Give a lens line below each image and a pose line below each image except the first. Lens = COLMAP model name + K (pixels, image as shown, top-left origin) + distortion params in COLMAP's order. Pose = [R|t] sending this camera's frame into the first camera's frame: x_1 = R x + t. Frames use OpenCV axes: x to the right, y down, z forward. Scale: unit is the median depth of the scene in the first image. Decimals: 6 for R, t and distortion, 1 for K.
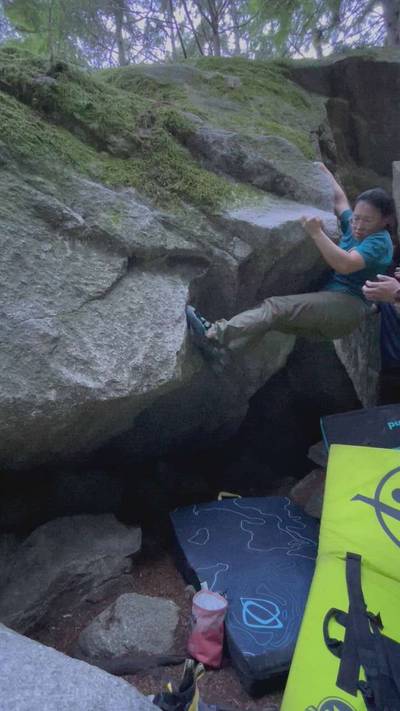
lens RADIAL K [[311.8, 0, 200.0], [0, 311.8, 355.5], [0, 0, 1]] dist [-0.002865, -0.000263]
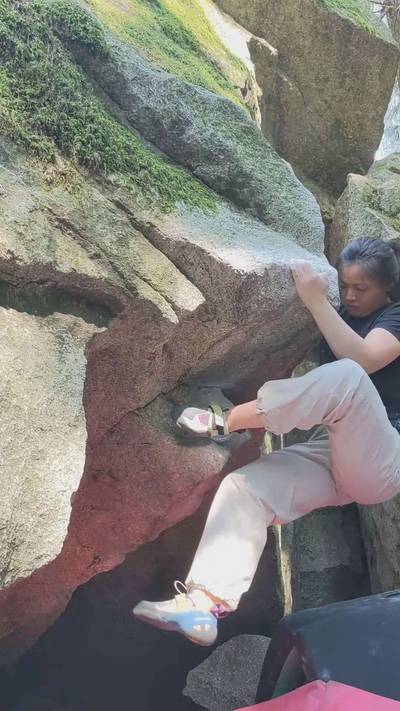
lens RADIAL K [[676.8, 0, 200.0], [0, 676.8, 355.5], [0, 0, 1]] dist [0.009239, -0.013016]
pose [[0.882672, 0.133030, 0.450770, -0.354432], [-0.067389, 0.985018, -0.158739, -0.060695], [-0.465133, 0.109738, 0.878413, -0.003190]]
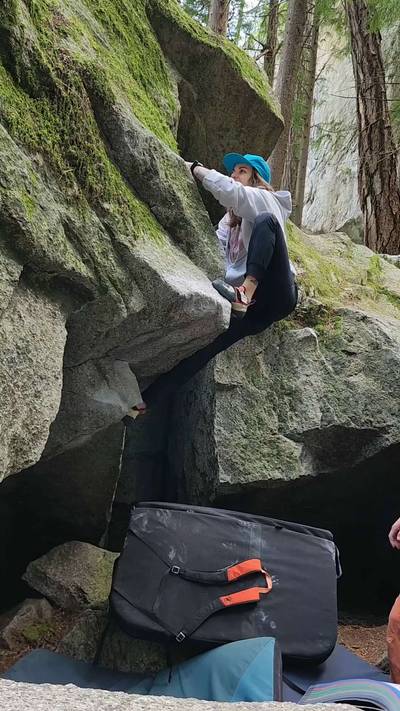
lens RADIAL K [[604.0, 0, 200.0], [0, 604.0, 355.5], [0, 0, 1]] dist [-0.007481, -0.005920]
pose [[0.671153, 0.278970, 0.686826, -0.743424], [-0.250851, 0.957300, -0.143703, -0.040834], [-0.697587, -0.075845, 0.712474, -0.161670]]
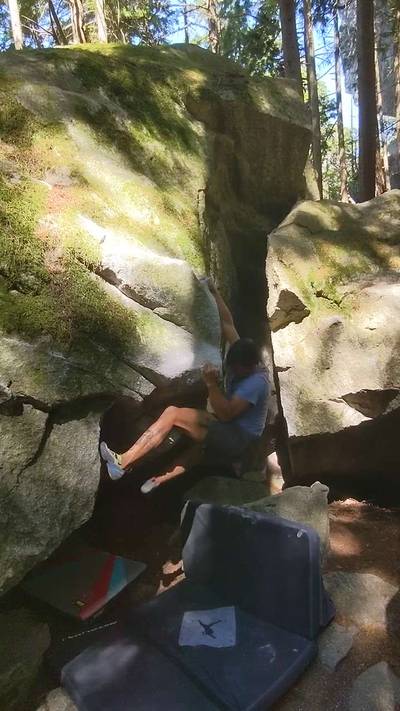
lens RADIAL K [[416.1, 0, 200.0], [0, 416.1, 355.5], [0, 0, 1]] dist [0.001188, 0.000291]
pose [[0.916378, -0.002025, 0.400309, -0.306668], [-0.047228, 0.992457, 0.113135, -0.654952], [-0.397519, -0.122580, 0.909370, -0.477048]]
